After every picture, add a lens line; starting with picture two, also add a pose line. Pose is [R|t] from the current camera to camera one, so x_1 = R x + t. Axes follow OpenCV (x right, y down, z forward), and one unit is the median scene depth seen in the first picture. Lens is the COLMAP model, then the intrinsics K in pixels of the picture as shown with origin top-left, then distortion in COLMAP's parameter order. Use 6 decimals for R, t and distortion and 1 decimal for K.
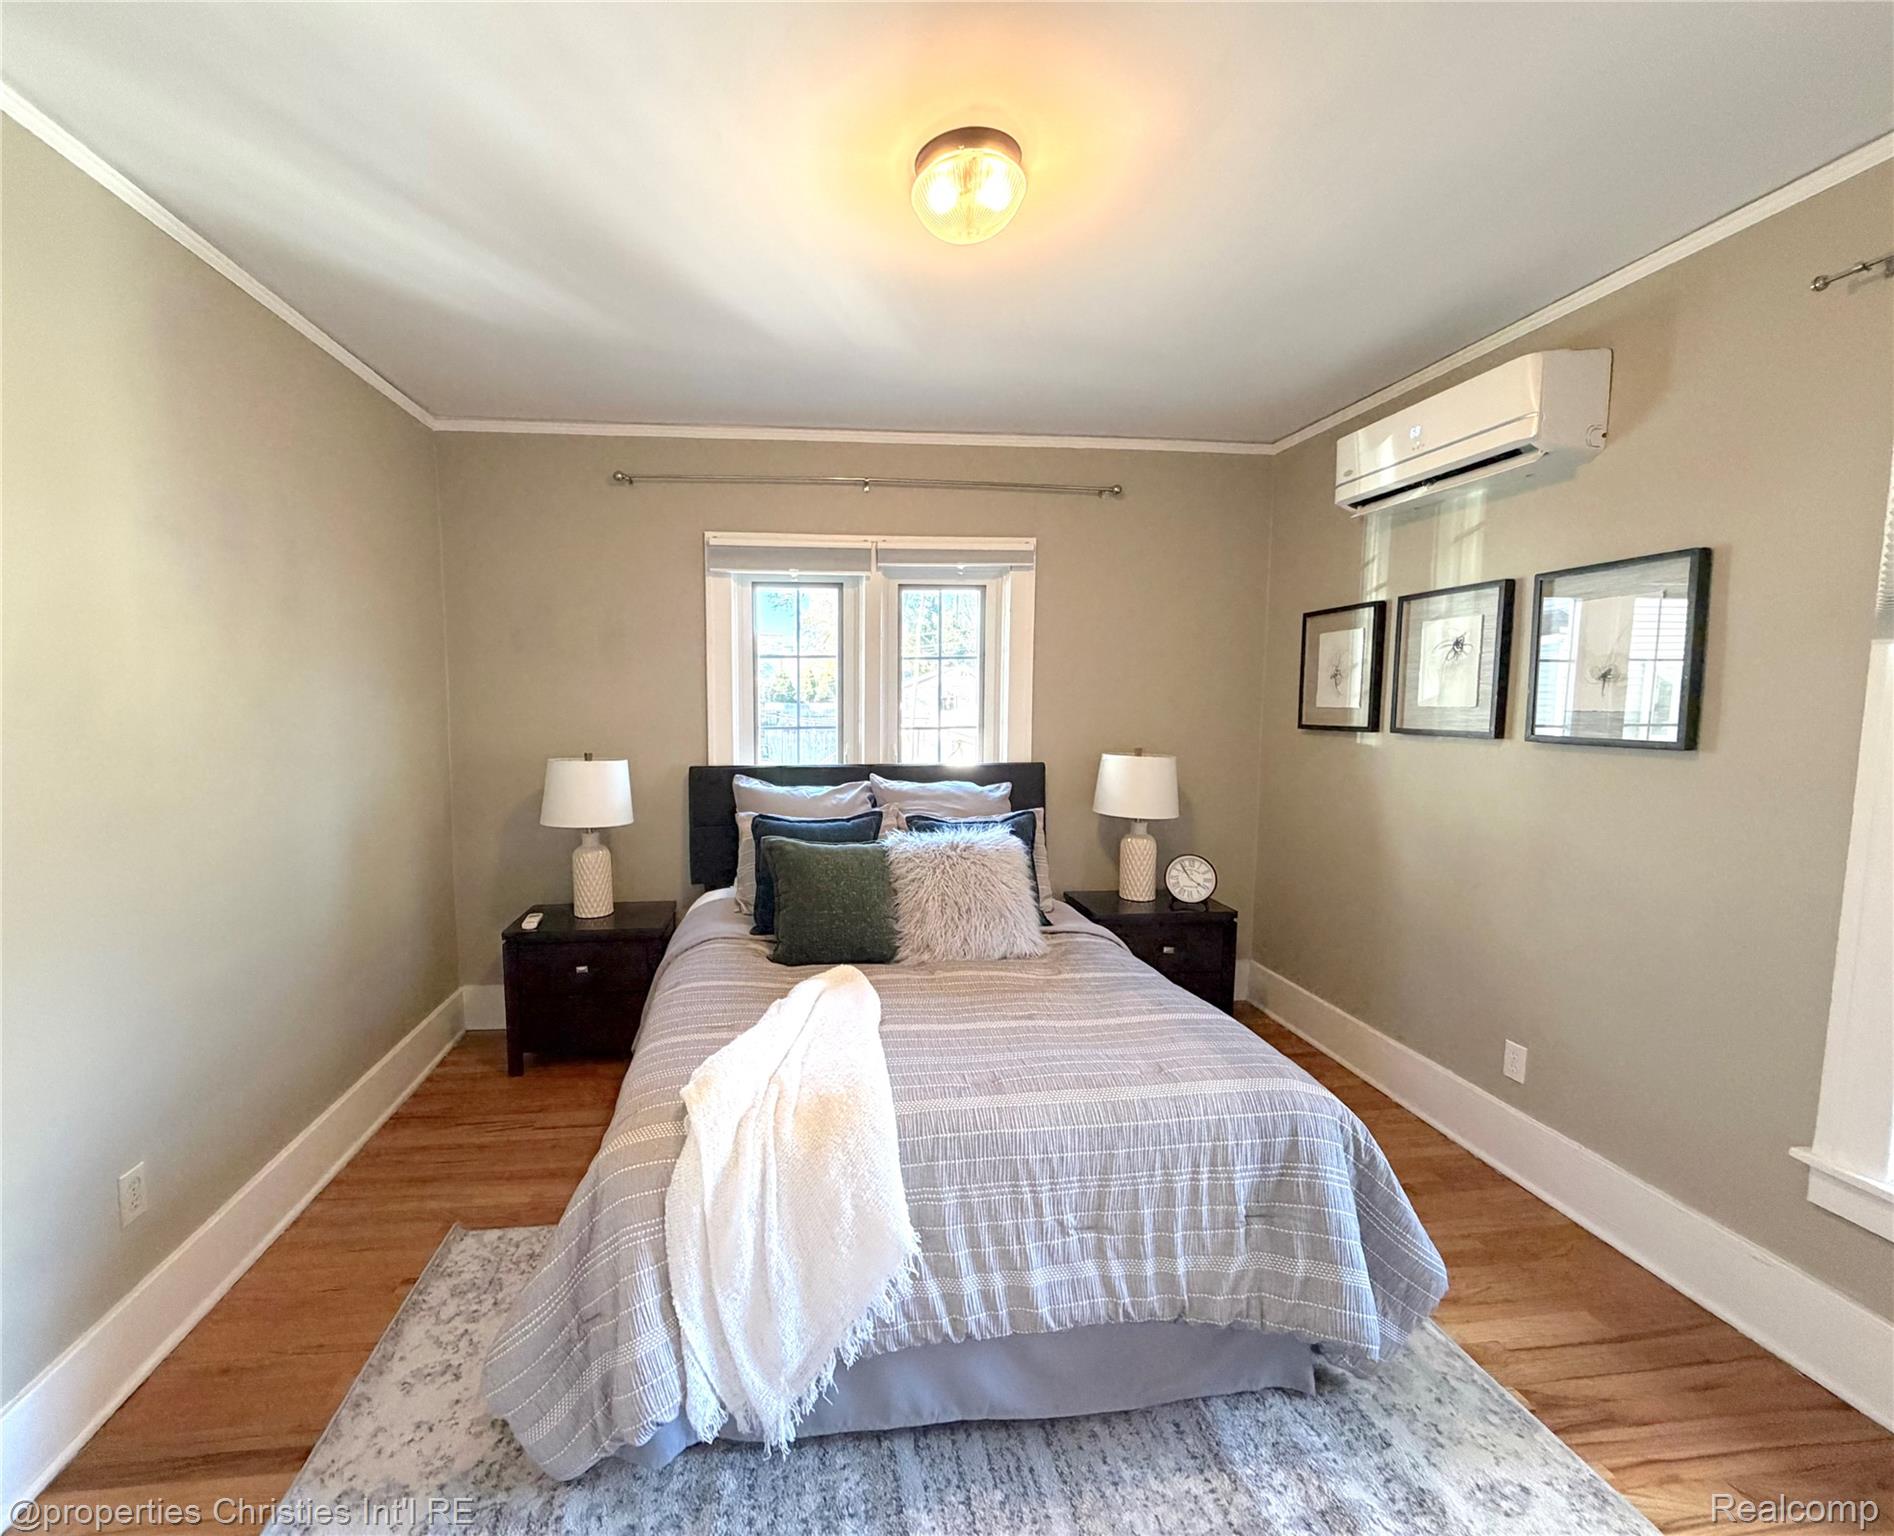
lens RADIAL K [[790.5, 0, 945.3], [0, 790.5, 759.1], [0, 0, 1]] dist [-0.000034, -0.000331]
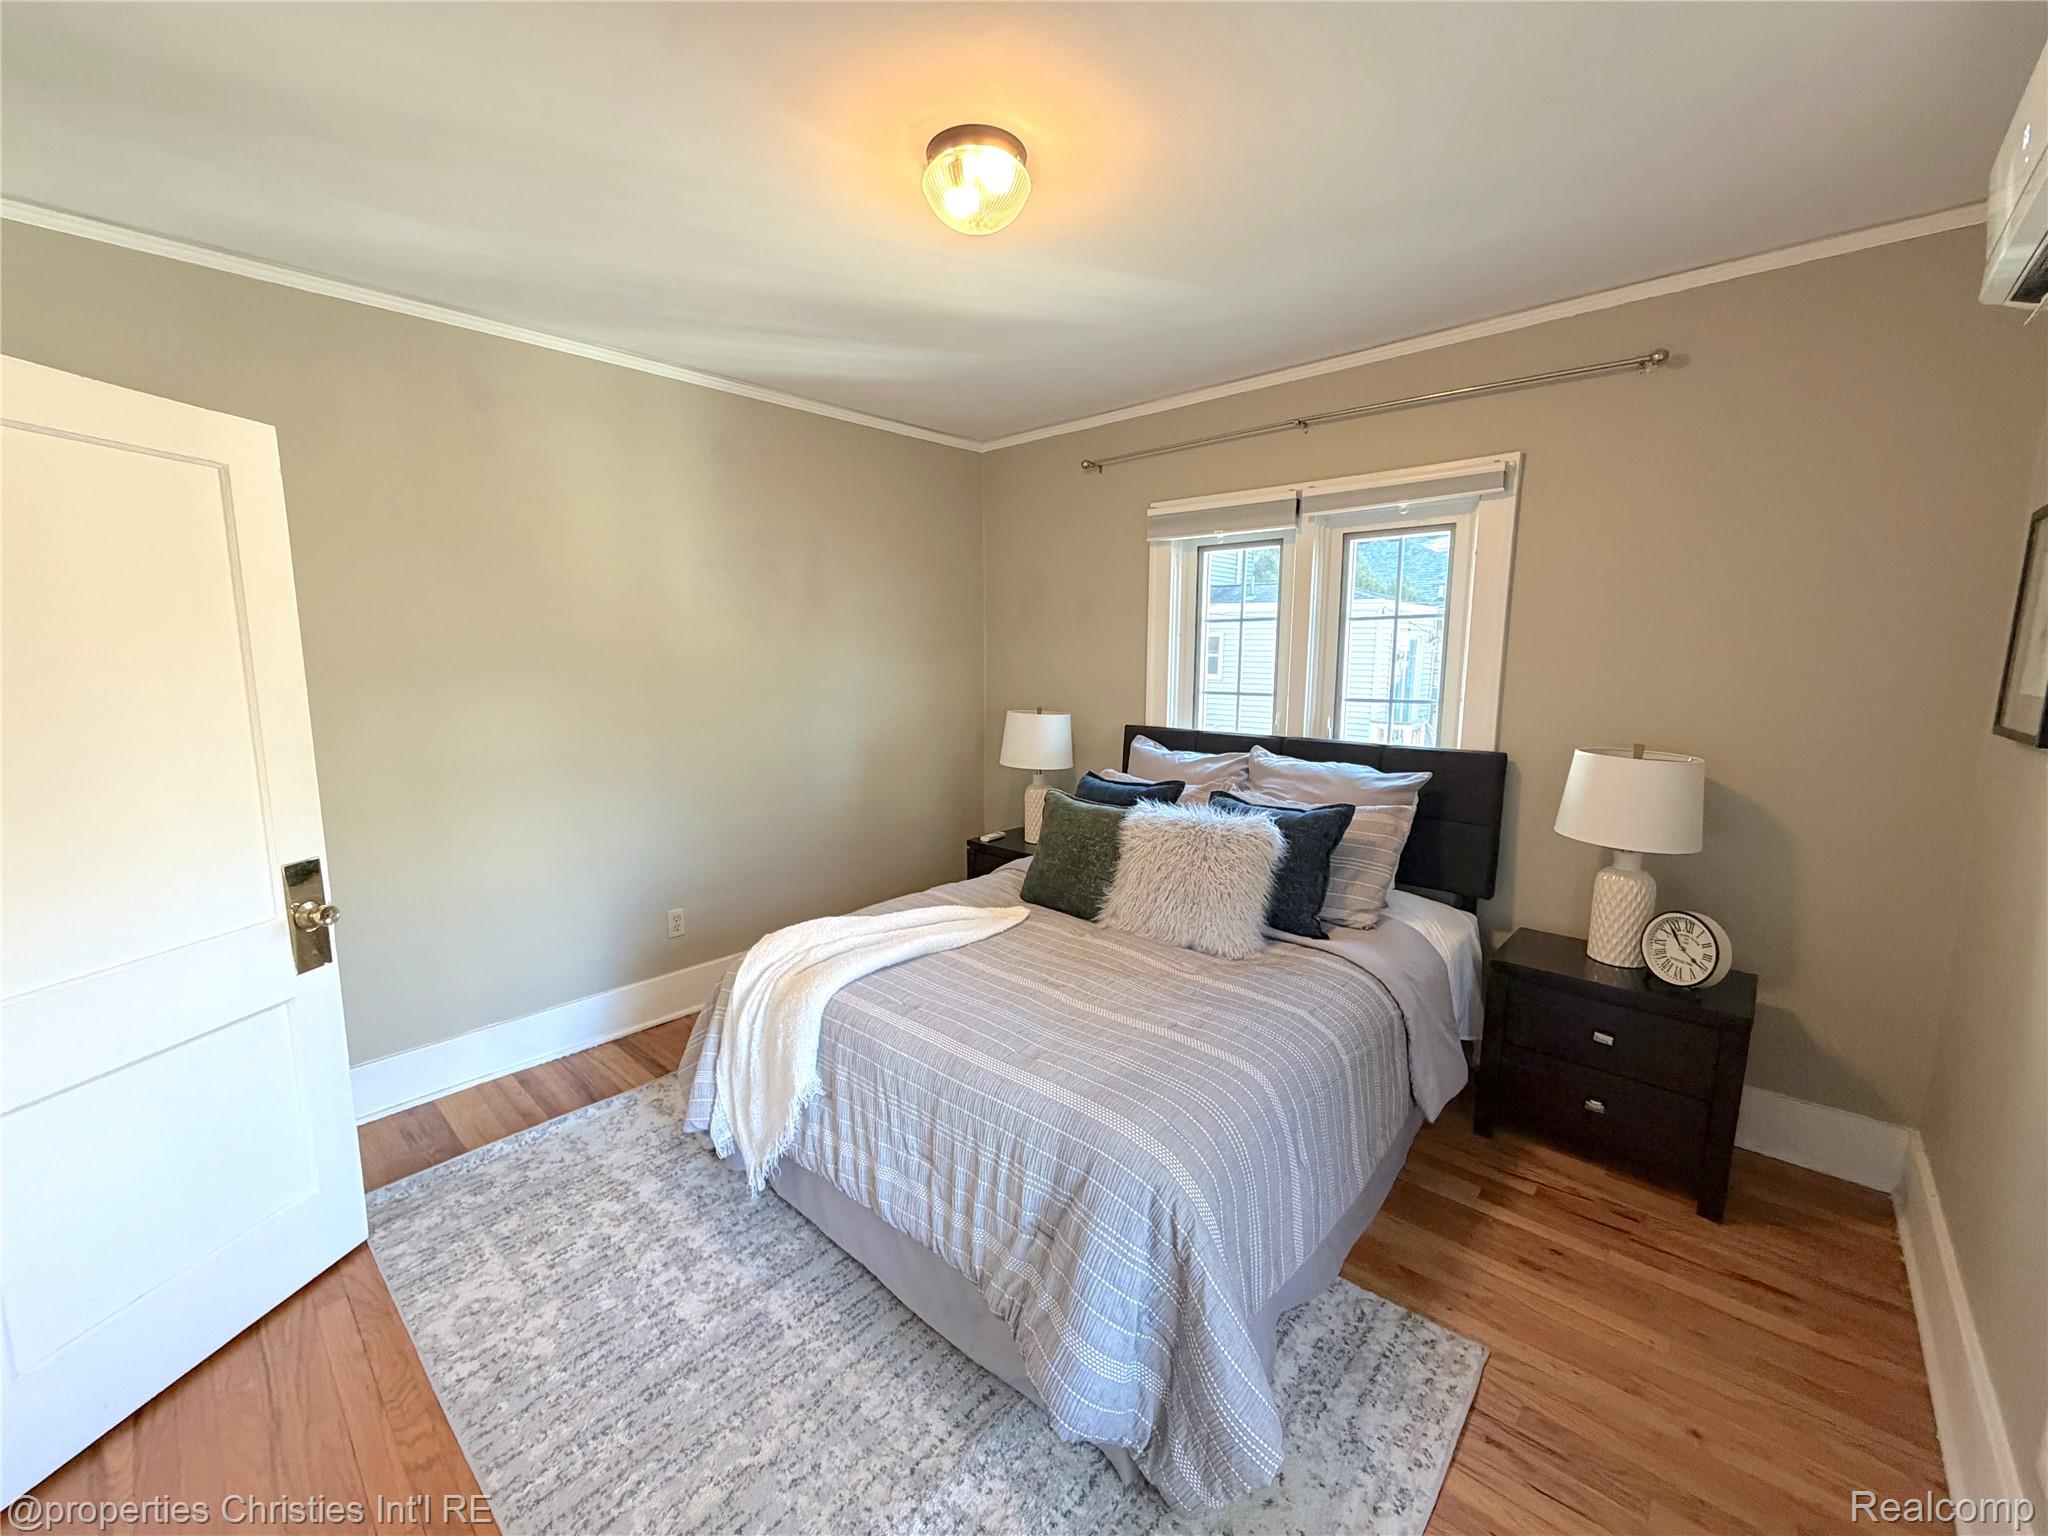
lens RADIAL K [[814.4, 0, 1017.8], [0, 814.4, 768.2], [0, 0, 1]] dist [-0.001465, -0.000047]
pose [[0.663445, 0.108555, -0.740308, 0.742835], [-0.066749, 0.994061, 0.085945, -0.032901], [0.745242, -0.007605, 0.666751, 0.249861]]
